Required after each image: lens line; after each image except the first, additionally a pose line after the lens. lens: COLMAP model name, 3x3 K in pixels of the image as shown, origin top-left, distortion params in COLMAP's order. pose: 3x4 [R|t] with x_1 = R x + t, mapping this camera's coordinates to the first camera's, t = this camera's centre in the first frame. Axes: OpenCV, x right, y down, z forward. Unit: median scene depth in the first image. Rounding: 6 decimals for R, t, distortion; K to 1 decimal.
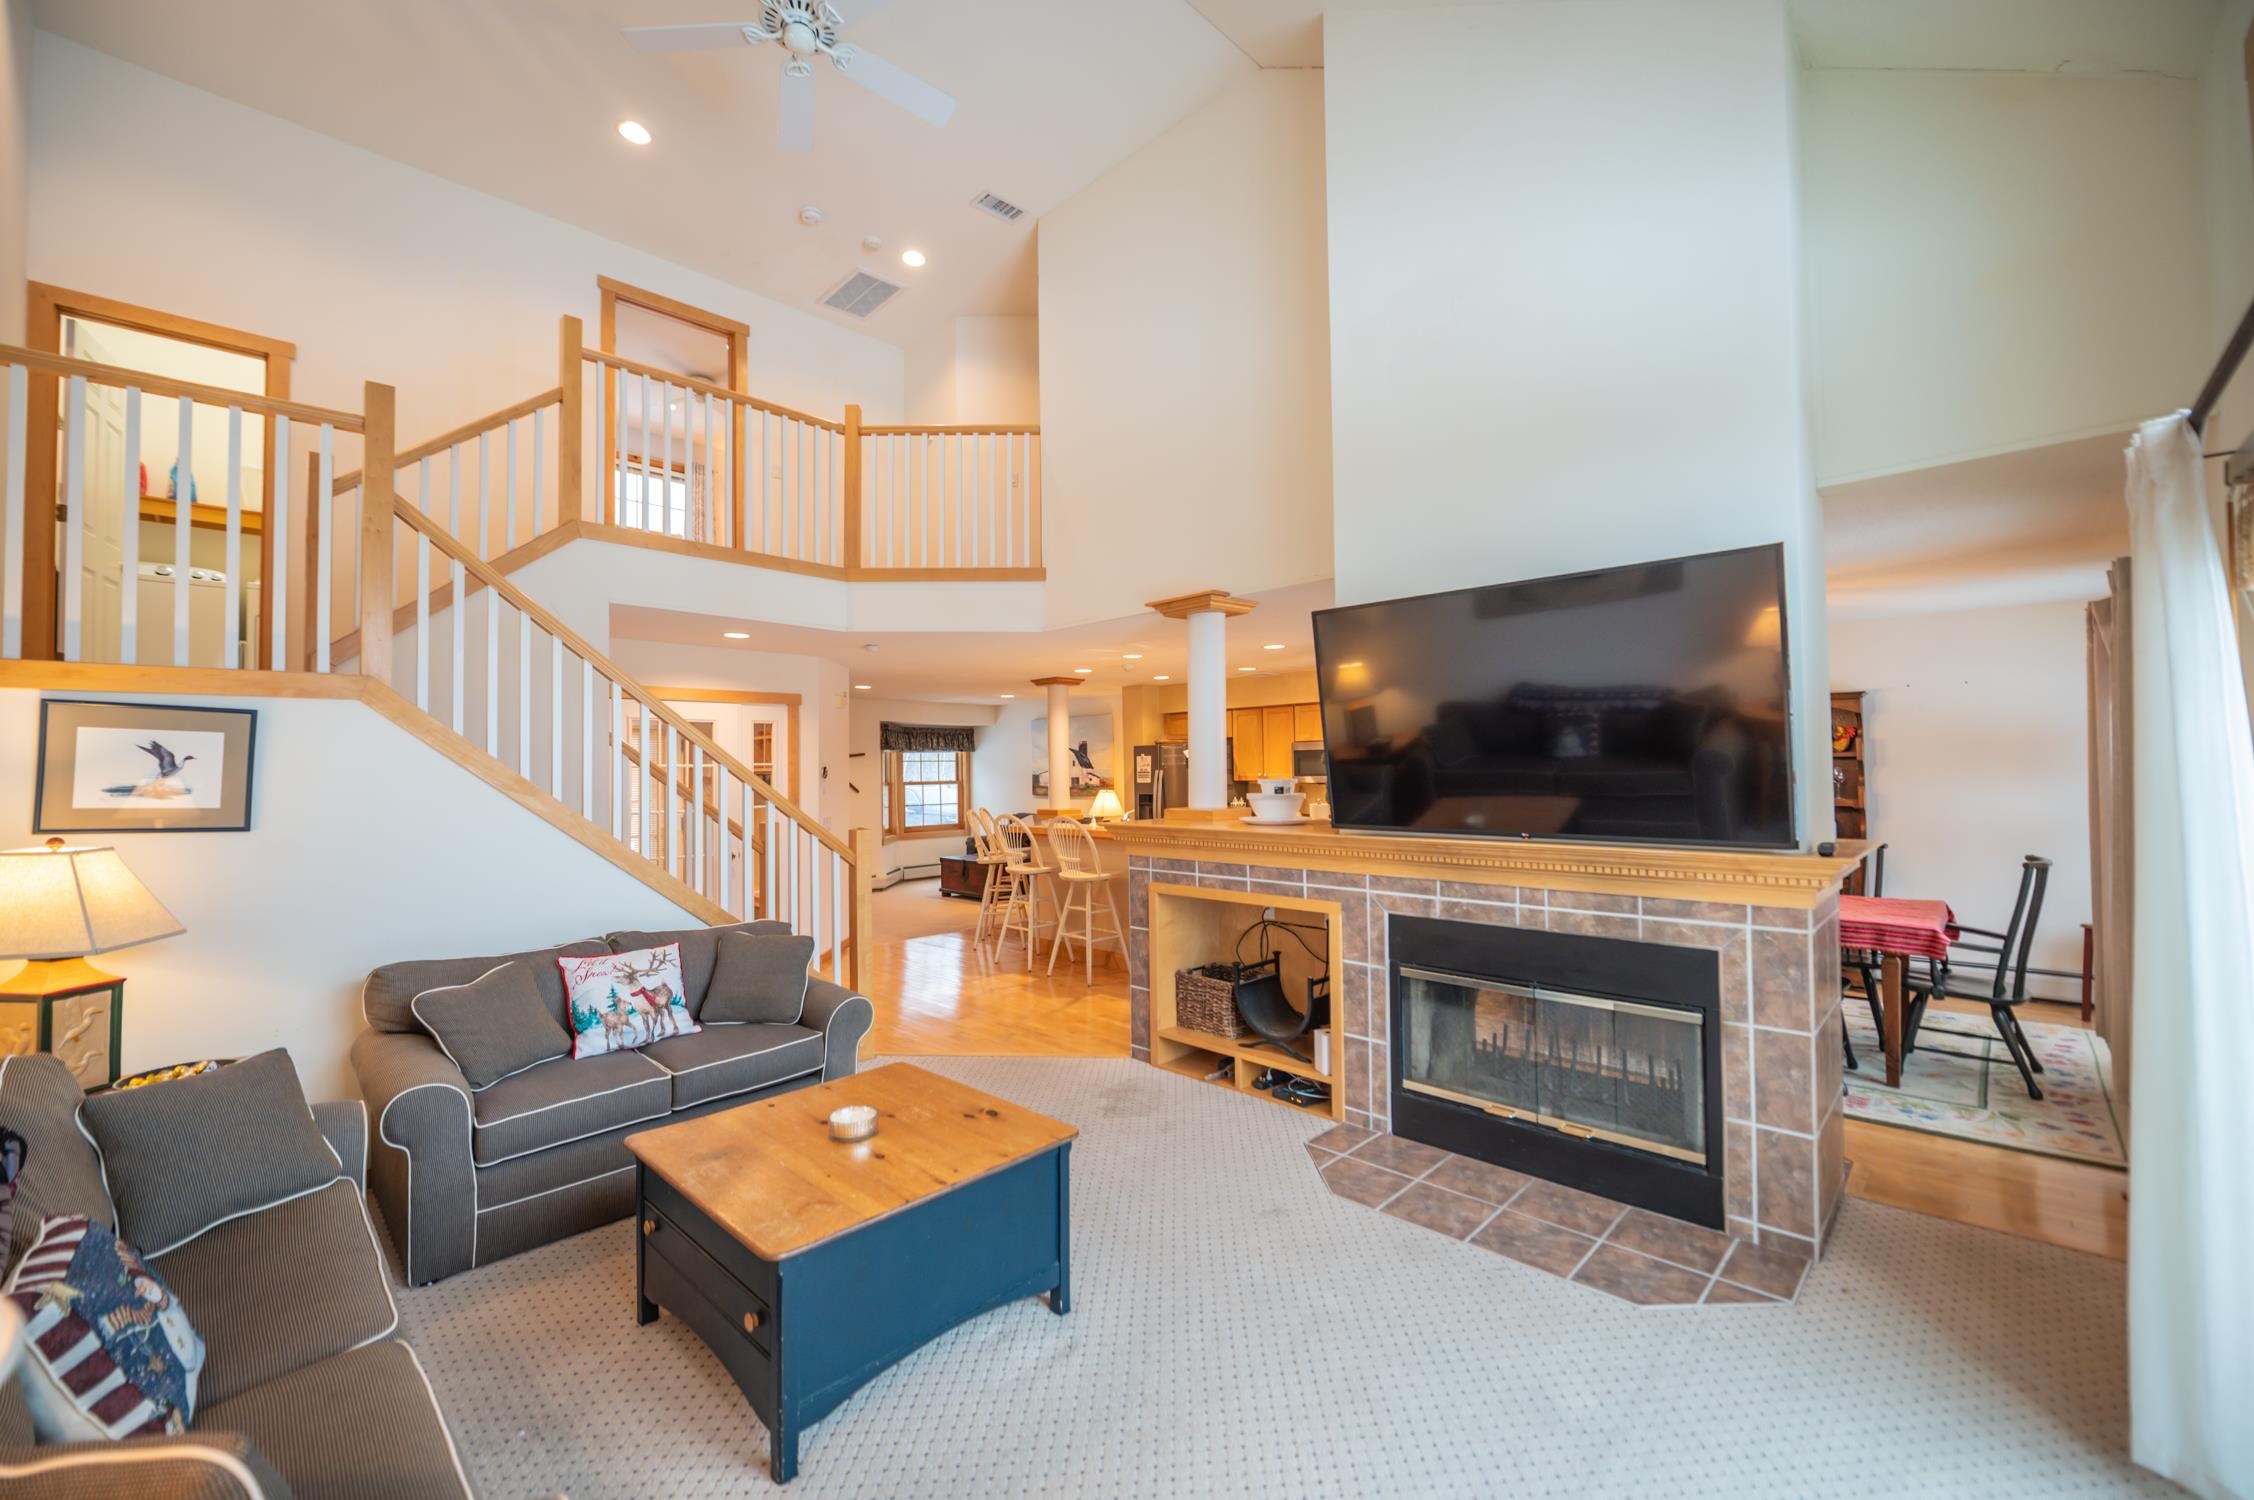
lens RADIAL K [[896.1, 0, 1117.4], [0, 896.1, 753.6], [0, 0, 1]] dist [-0.003485, -0.000532]
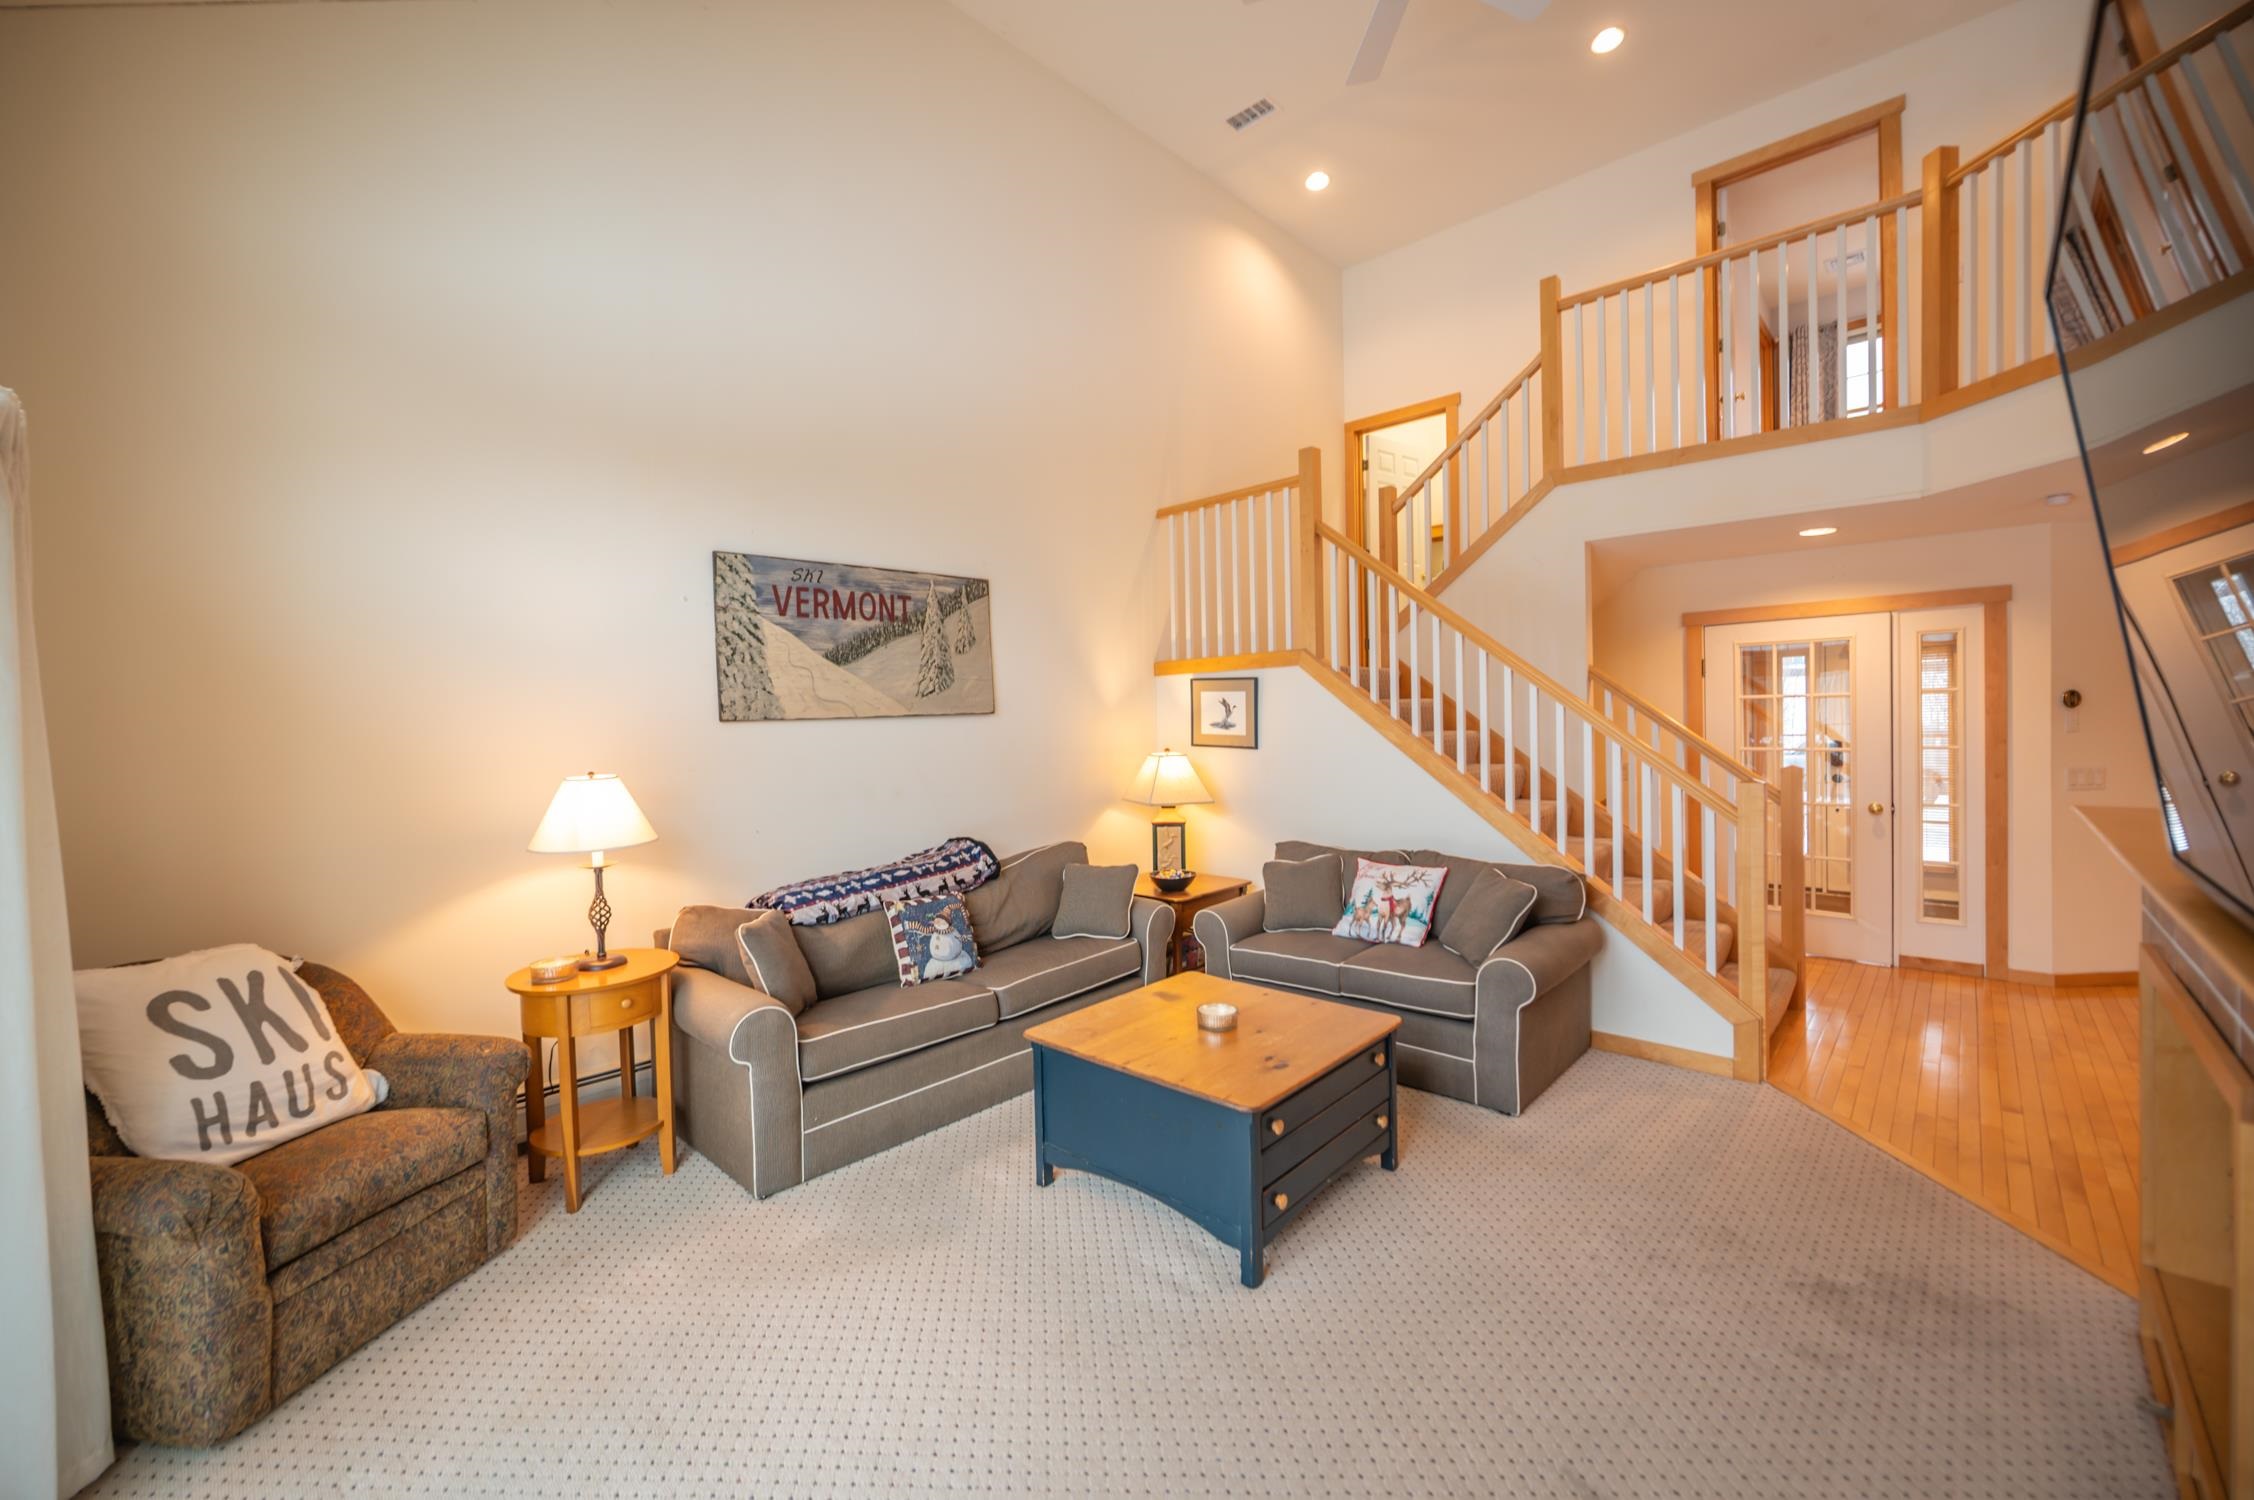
lens RADIAL K [[896.1, 0, 1118.3], [0, 896.1, 746.0], [0, 0, 1]] dist [-0.003485, -0.000532]
pose [[0.022374, 0.035675, -0.999113, 0.649161], [0.040161, 0.998524, 0.036553, 0.007500], [0.998943, -0.040943, 0.020908, 0.645560]]
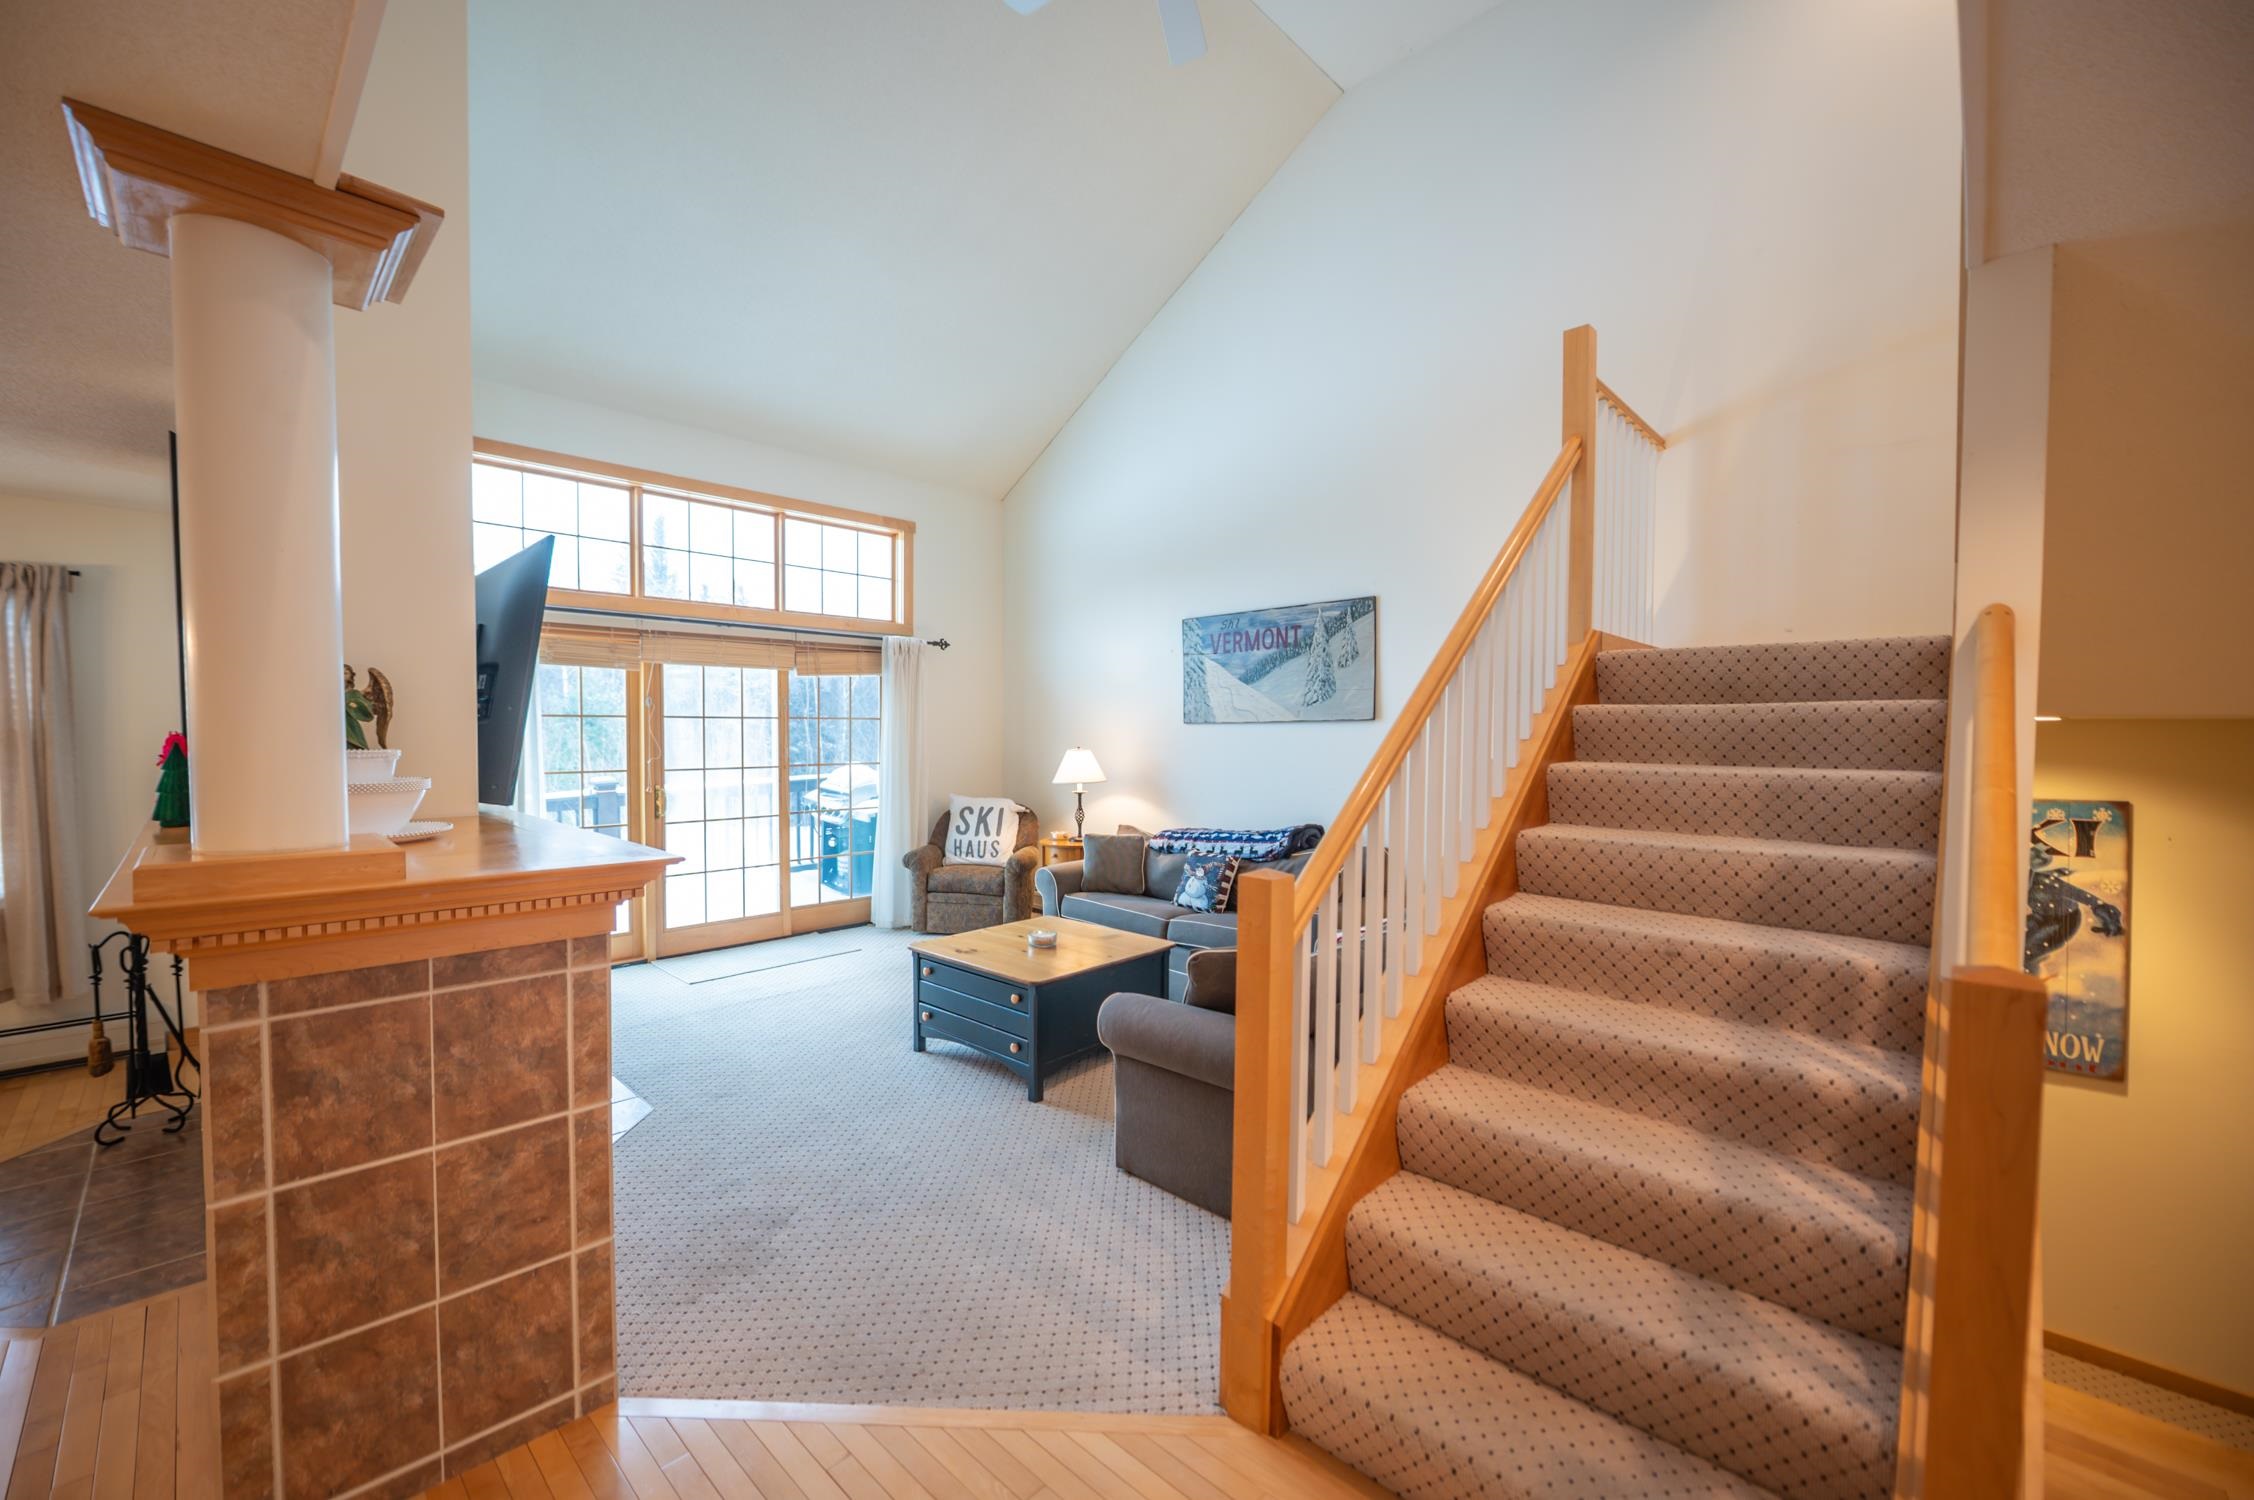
lens RADIAL K [[896.1, 0, 1117.7], [0, 896.1, 763.4], [0, 0, 1]] dist [-0.003485, -0.000532]
pose [[-0.999895, 0.012109, -0.007972, -0.245393], [0.011852, 0.999431, 0.031570, 0.019559], [0.008349, 0.031472, -0.999470, 1.900307]]
